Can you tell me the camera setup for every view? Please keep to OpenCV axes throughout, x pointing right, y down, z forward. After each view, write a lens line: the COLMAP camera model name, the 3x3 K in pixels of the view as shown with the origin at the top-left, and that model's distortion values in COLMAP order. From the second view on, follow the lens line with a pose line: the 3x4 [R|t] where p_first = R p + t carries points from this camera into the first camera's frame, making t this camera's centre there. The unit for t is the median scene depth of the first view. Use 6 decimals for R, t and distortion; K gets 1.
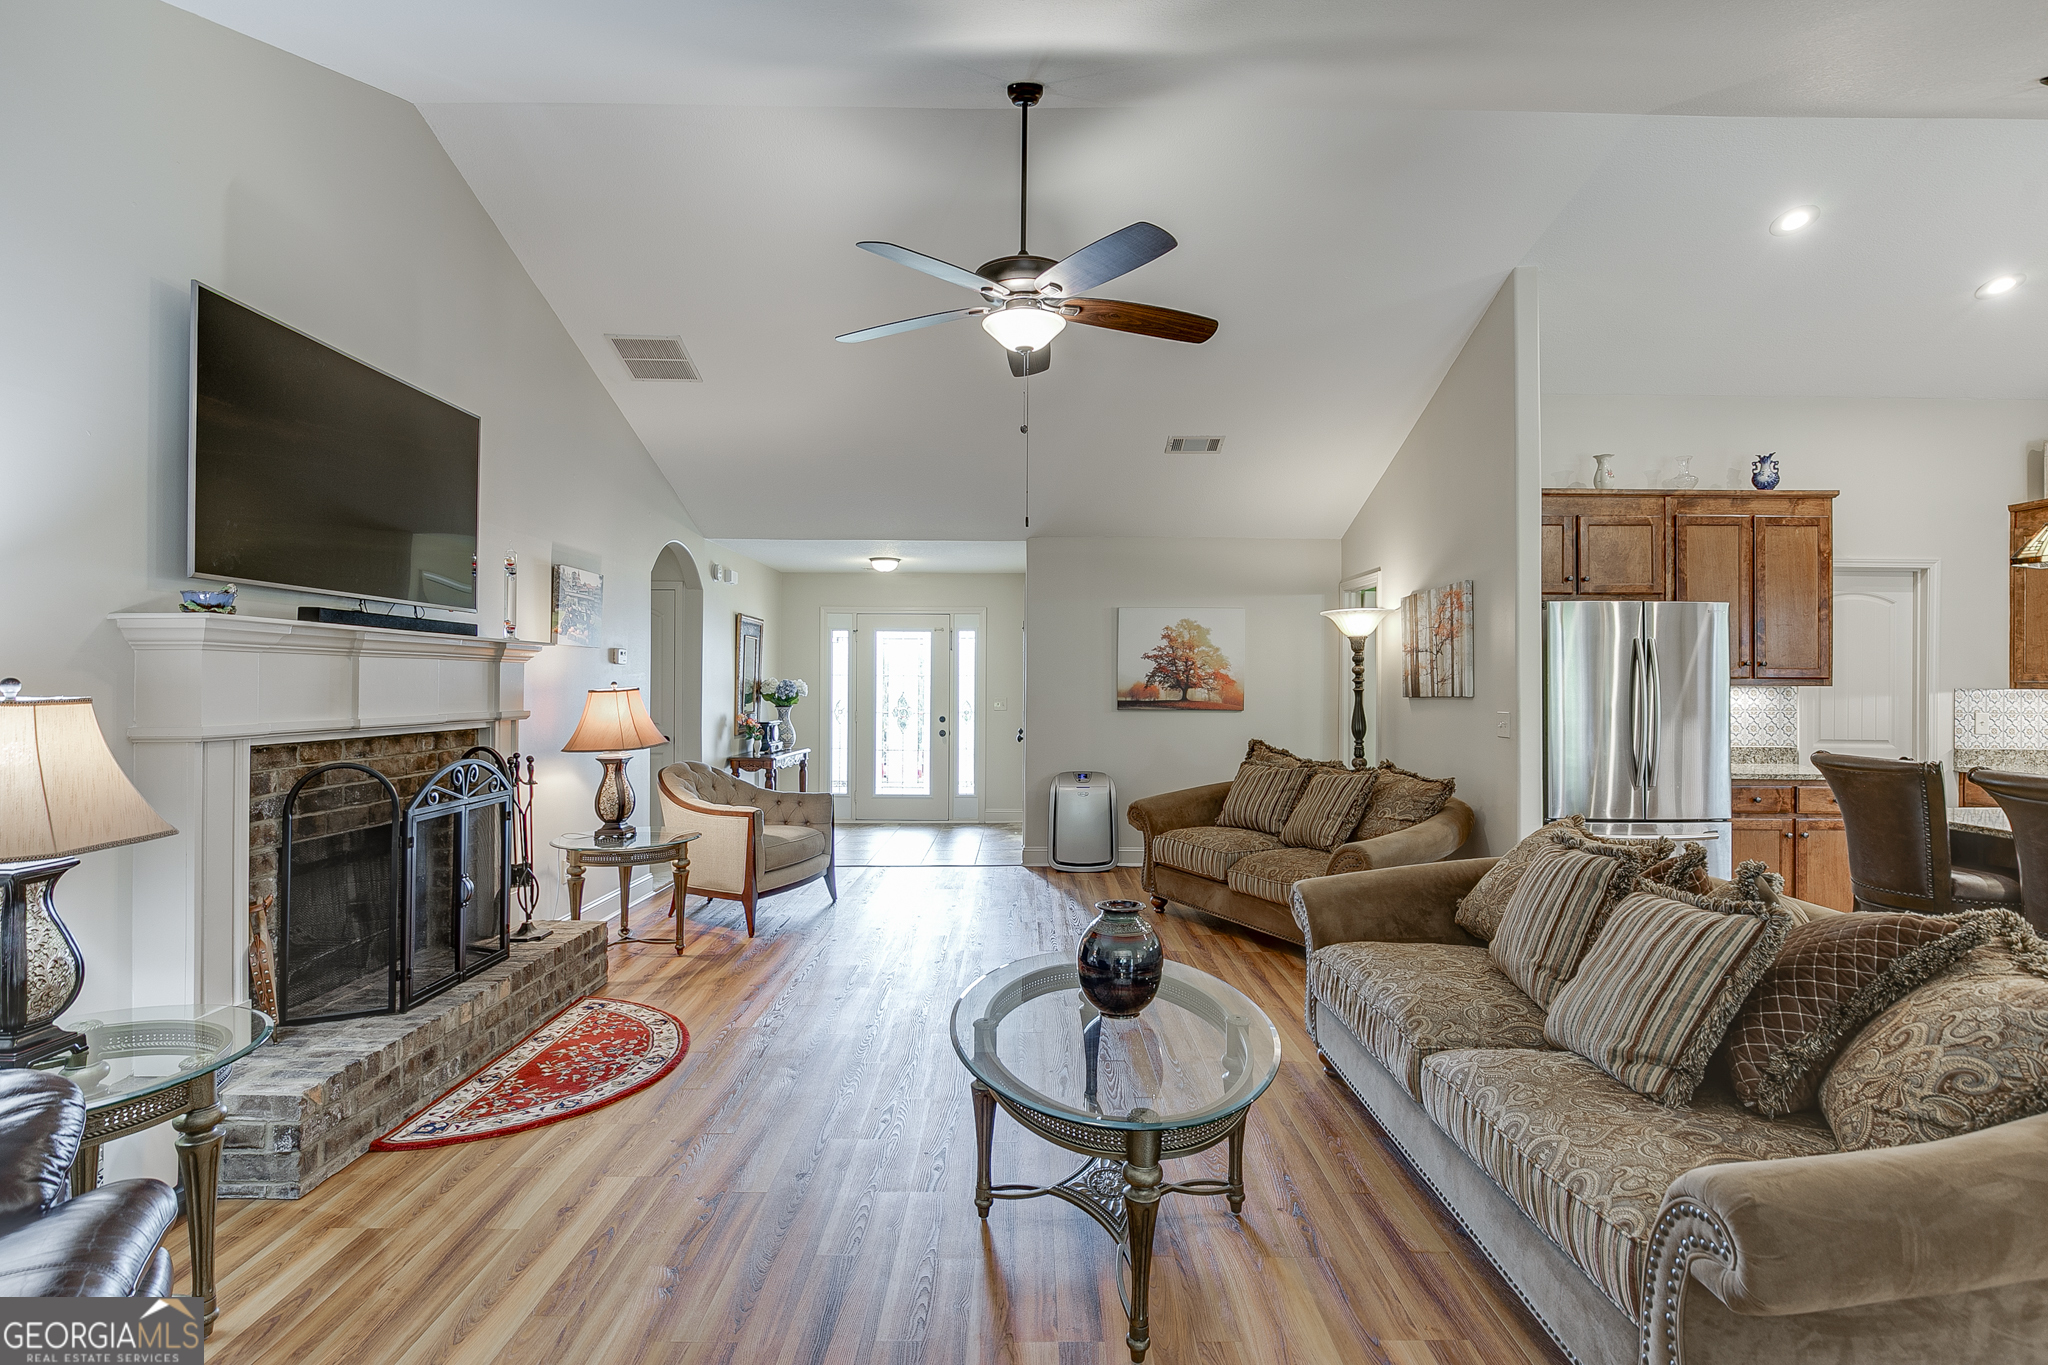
lens RADIAL K [[990.9, 0, 1033.5], [0, 990.9, 667.9], [0, 0, 1]] dist [-0.013714, 0.002737]
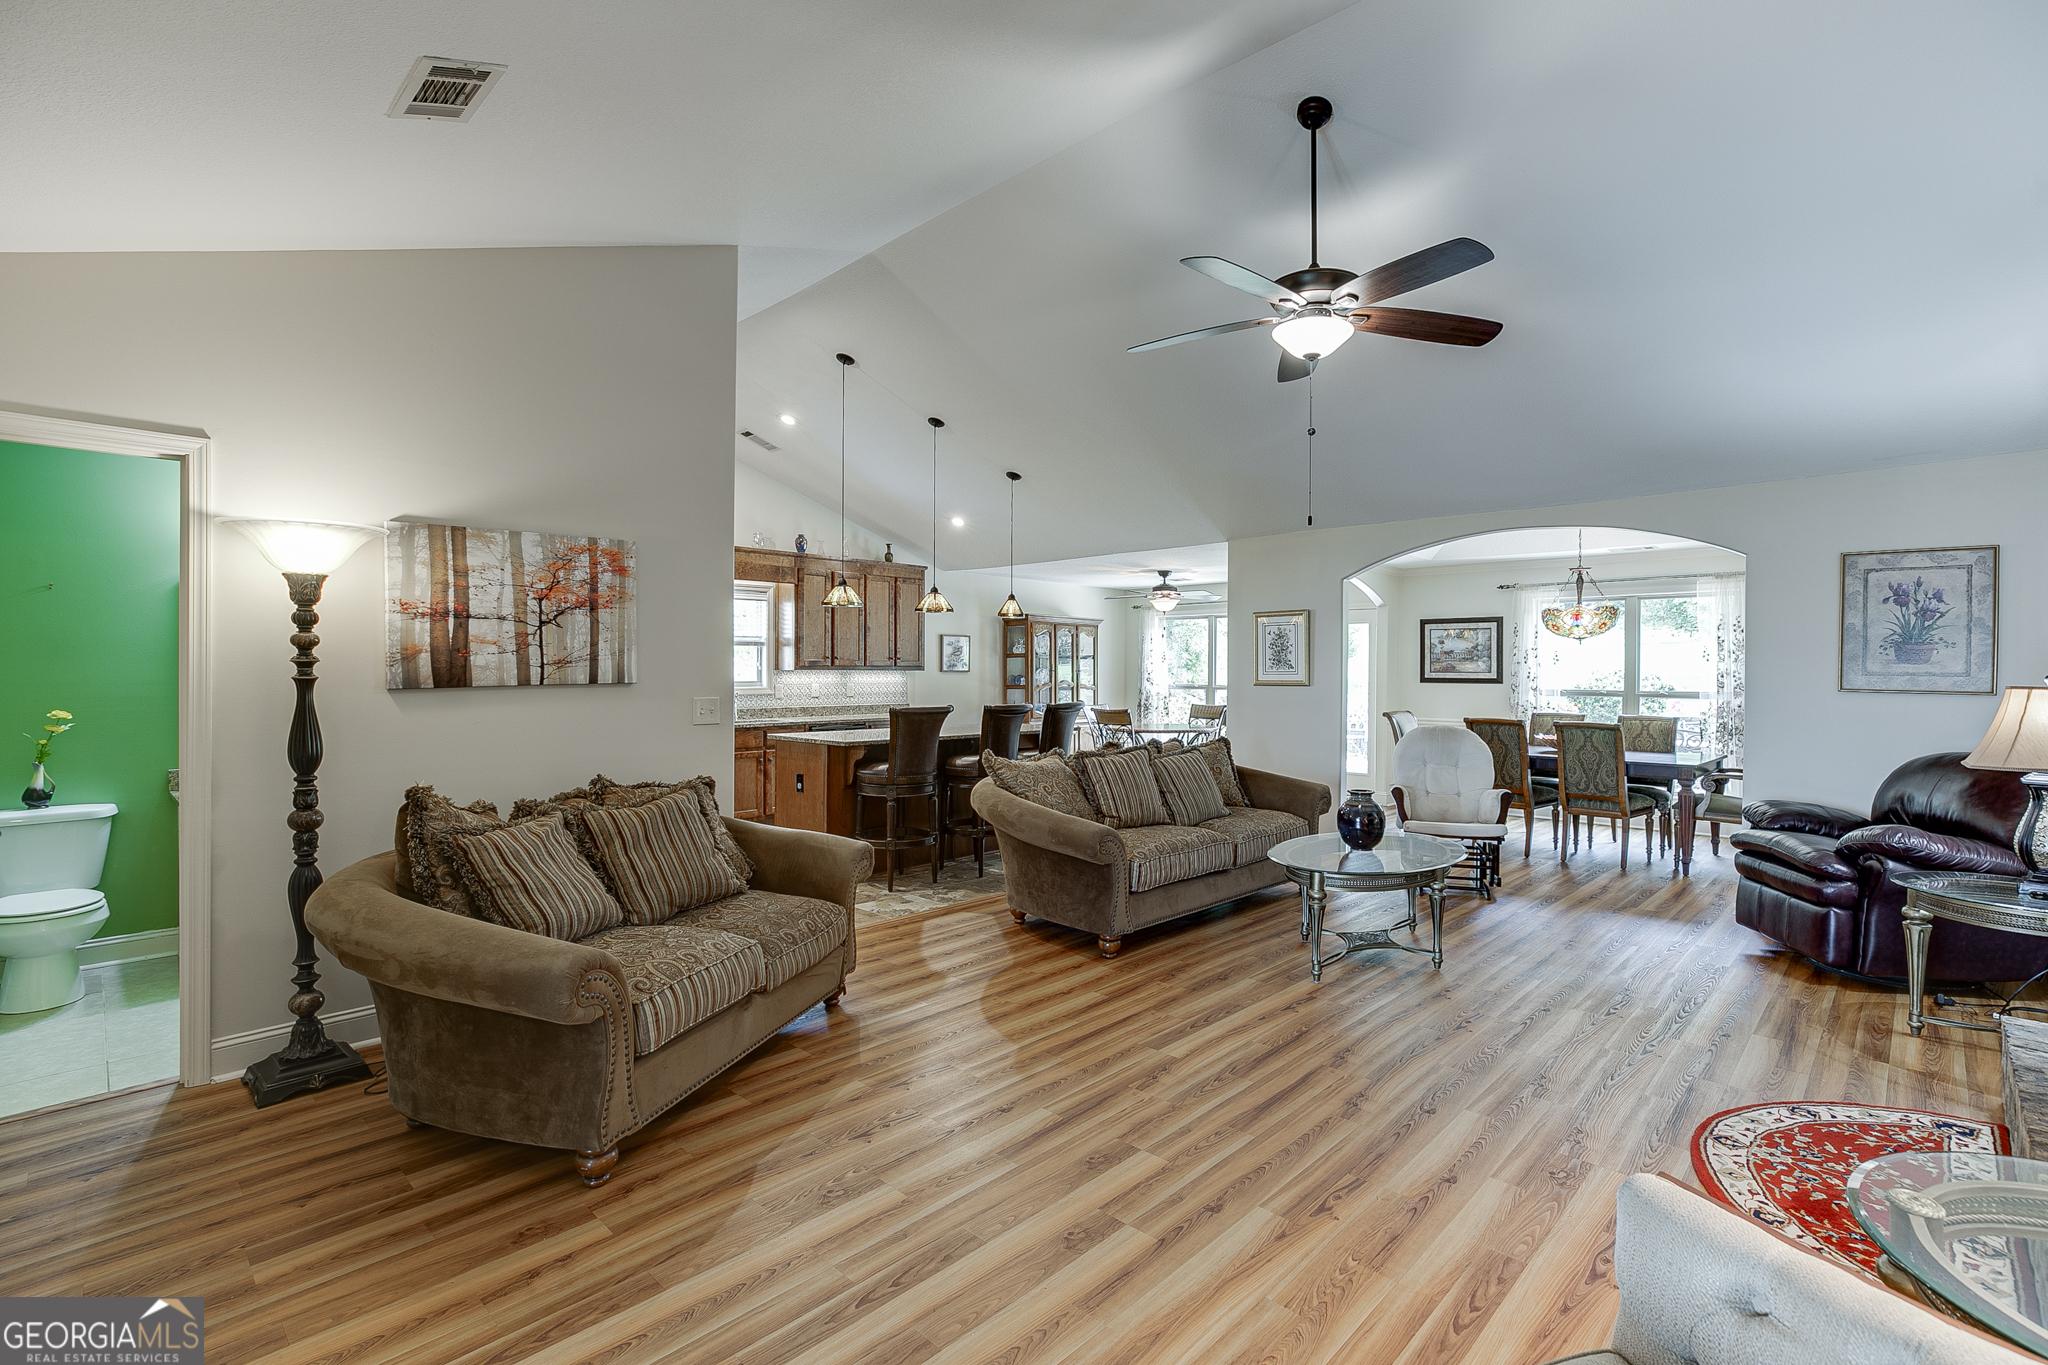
lens RADIAL K [[940.4, 0, 1028.7], [0, 940.4, 669.2], [0, 0, 1]] dist [-0.004162, 0.002686]
pose [[-0.714950, -0.007761, 0.699133, -0.336499], [-0.018158, 0.999807, -0.007470, 0.017213], [-0.698940, -0.018036, -0.714953, 1.298786]]
